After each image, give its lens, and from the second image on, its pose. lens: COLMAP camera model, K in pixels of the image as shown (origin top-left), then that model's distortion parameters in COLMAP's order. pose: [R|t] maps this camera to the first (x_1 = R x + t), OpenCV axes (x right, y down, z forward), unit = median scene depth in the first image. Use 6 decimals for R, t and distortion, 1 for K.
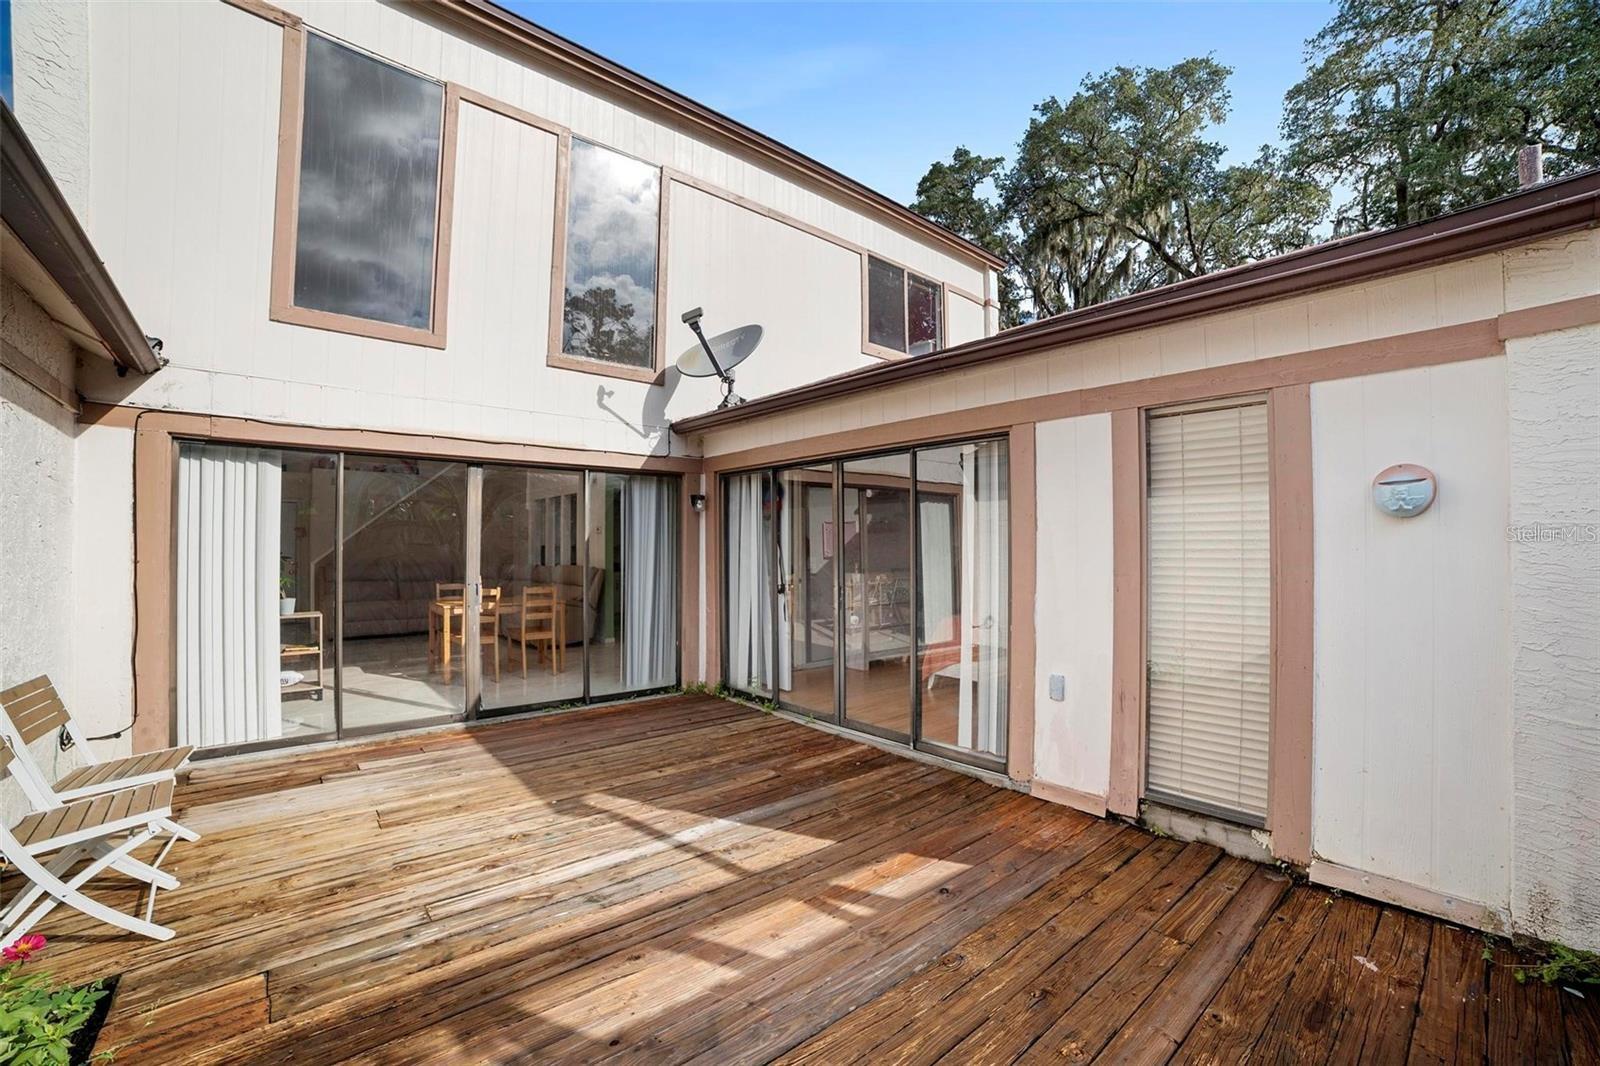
lens RADIAL K [[669.0, 0, 791.8], [0, 669.0, 559.9], [0, 0, 1]] dist [-0.106293, 0.037521]
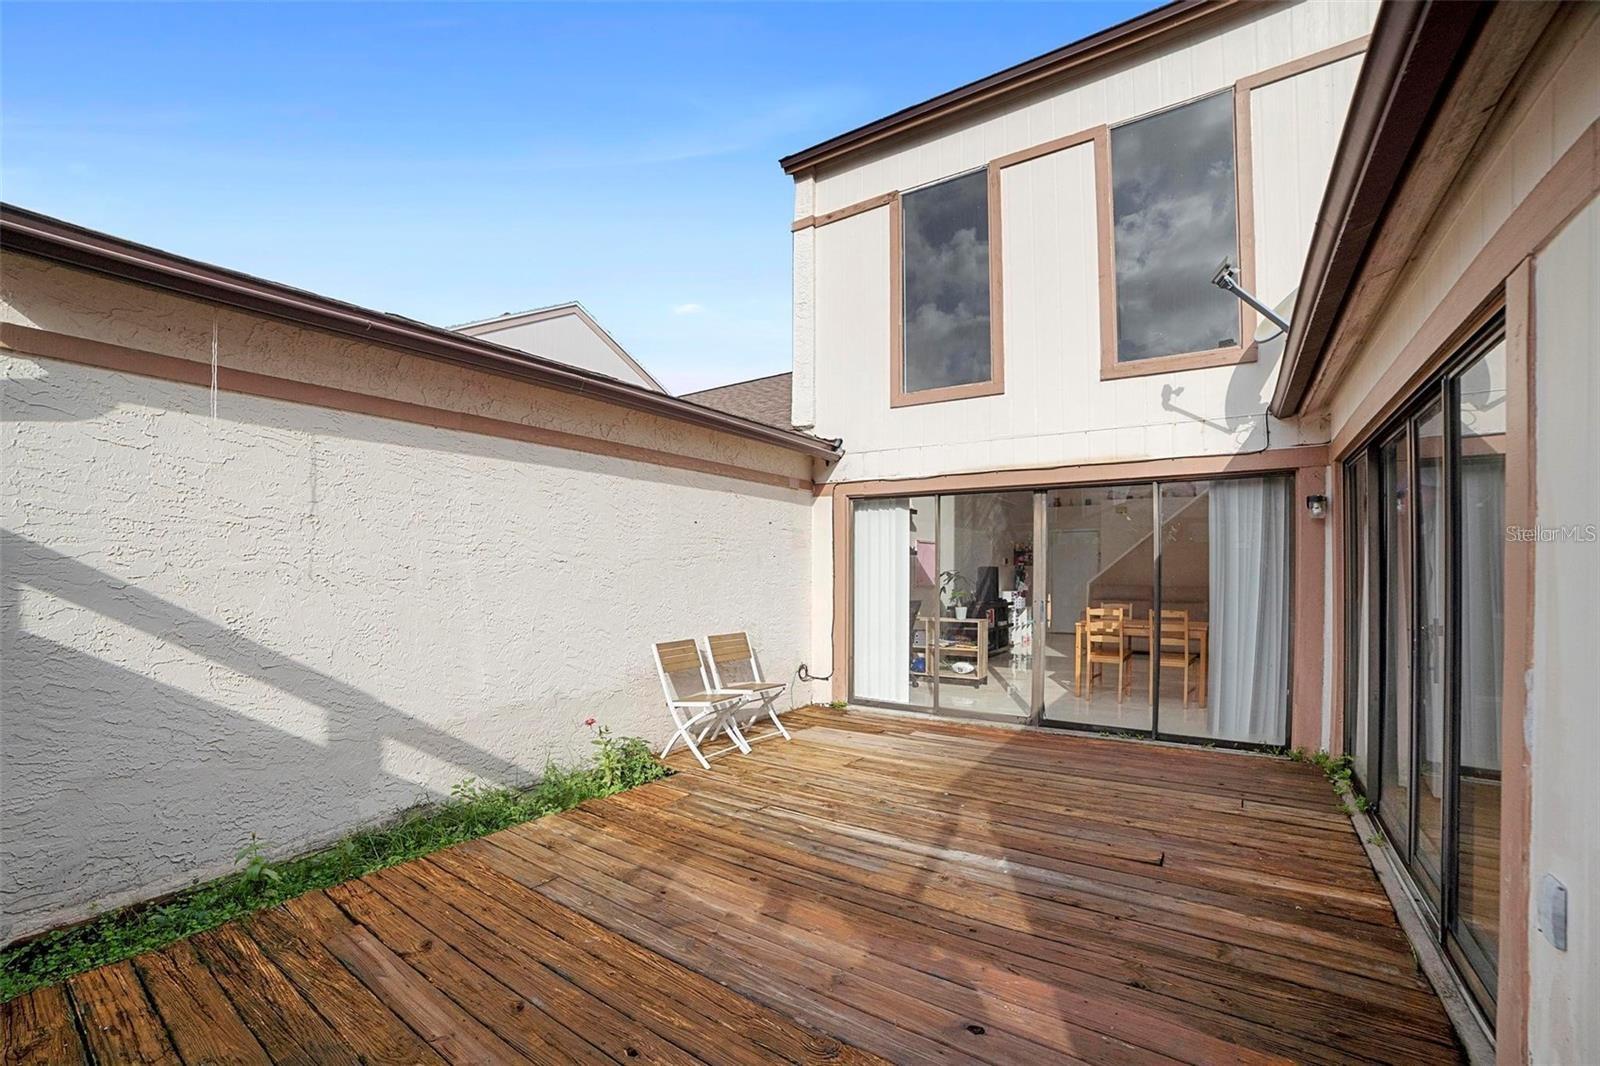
lens RADIAL K [[669.0, 0, 791.8], [0, 669.0, 559.9], [0, 0, 1]] dist [-0.106293, 0.037521]
pose [[0.248693, -0.016726, -0.968438, 0.588342], [-0.018094, 0.999596, -0.021911, 0.000592], [0.968413, 0.022972, 0.248290, 0.403183]]
